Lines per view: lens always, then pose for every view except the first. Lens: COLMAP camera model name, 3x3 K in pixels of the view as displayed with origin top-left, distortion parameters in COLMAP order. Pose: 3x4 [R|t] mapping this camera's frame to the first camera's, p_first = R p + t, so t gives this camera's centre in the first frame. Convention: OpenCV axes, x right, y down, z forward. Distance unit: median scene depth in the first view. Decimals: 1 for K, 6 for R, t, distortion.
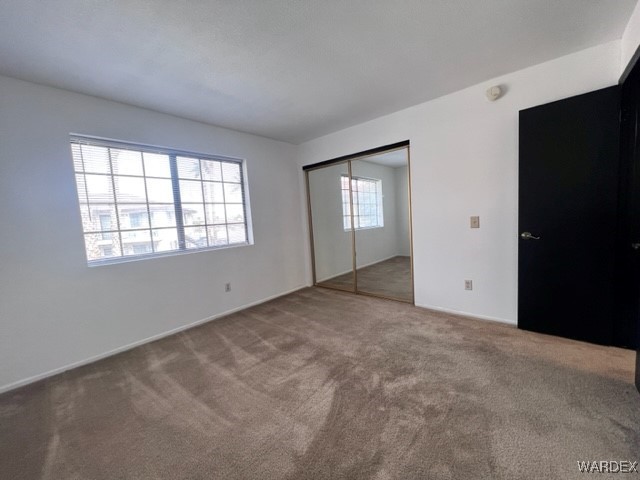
lens RADIAL K [[254.5, 0, 315.9], [0, 254.5, 243.1], [0, 0, 1]] dist [-0.003924, -0.000122]
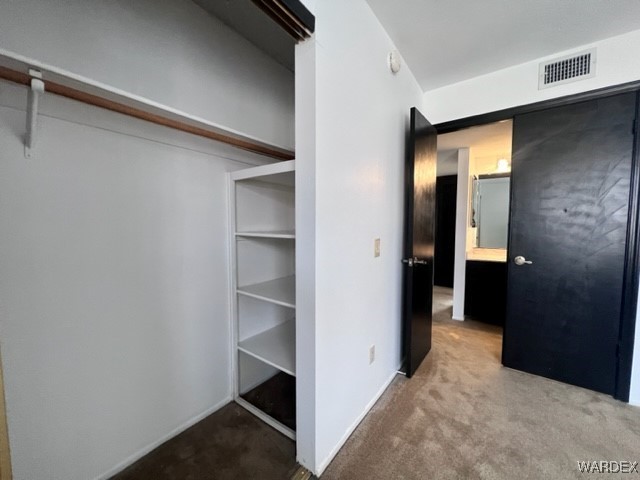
lens RADIAL K [[254.5, 0, 319.7], [0, 254.5, 240.9], [0, 0, 1]] dist [-0.003924, -0.000122]
pose [[-0.078246, -0.008966, 0.996894, 0.031237], [0.101408, 0.994701, 0.016906, -0.141990], [-0.991763, 0.102416, -0.076922, 1.377341]]
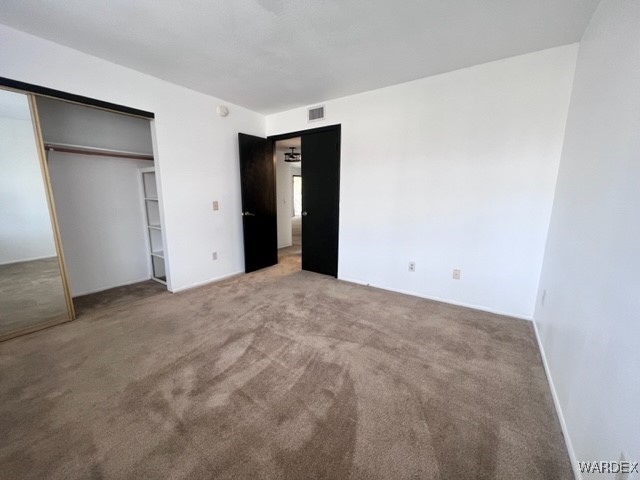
lens RADIAL K [[254.5, 0, 318.7], [0, 254.5, 242.7], [0, 0, 1]] dist [-0.003924, -0.000122]
pose [[-0.117803, -0.127233, 0.984852, -0.842523], [0.099824, 0.985217, 0.139221, -0.028401], [-0.988007, 0.114712, -0.103361, 0.741618]]
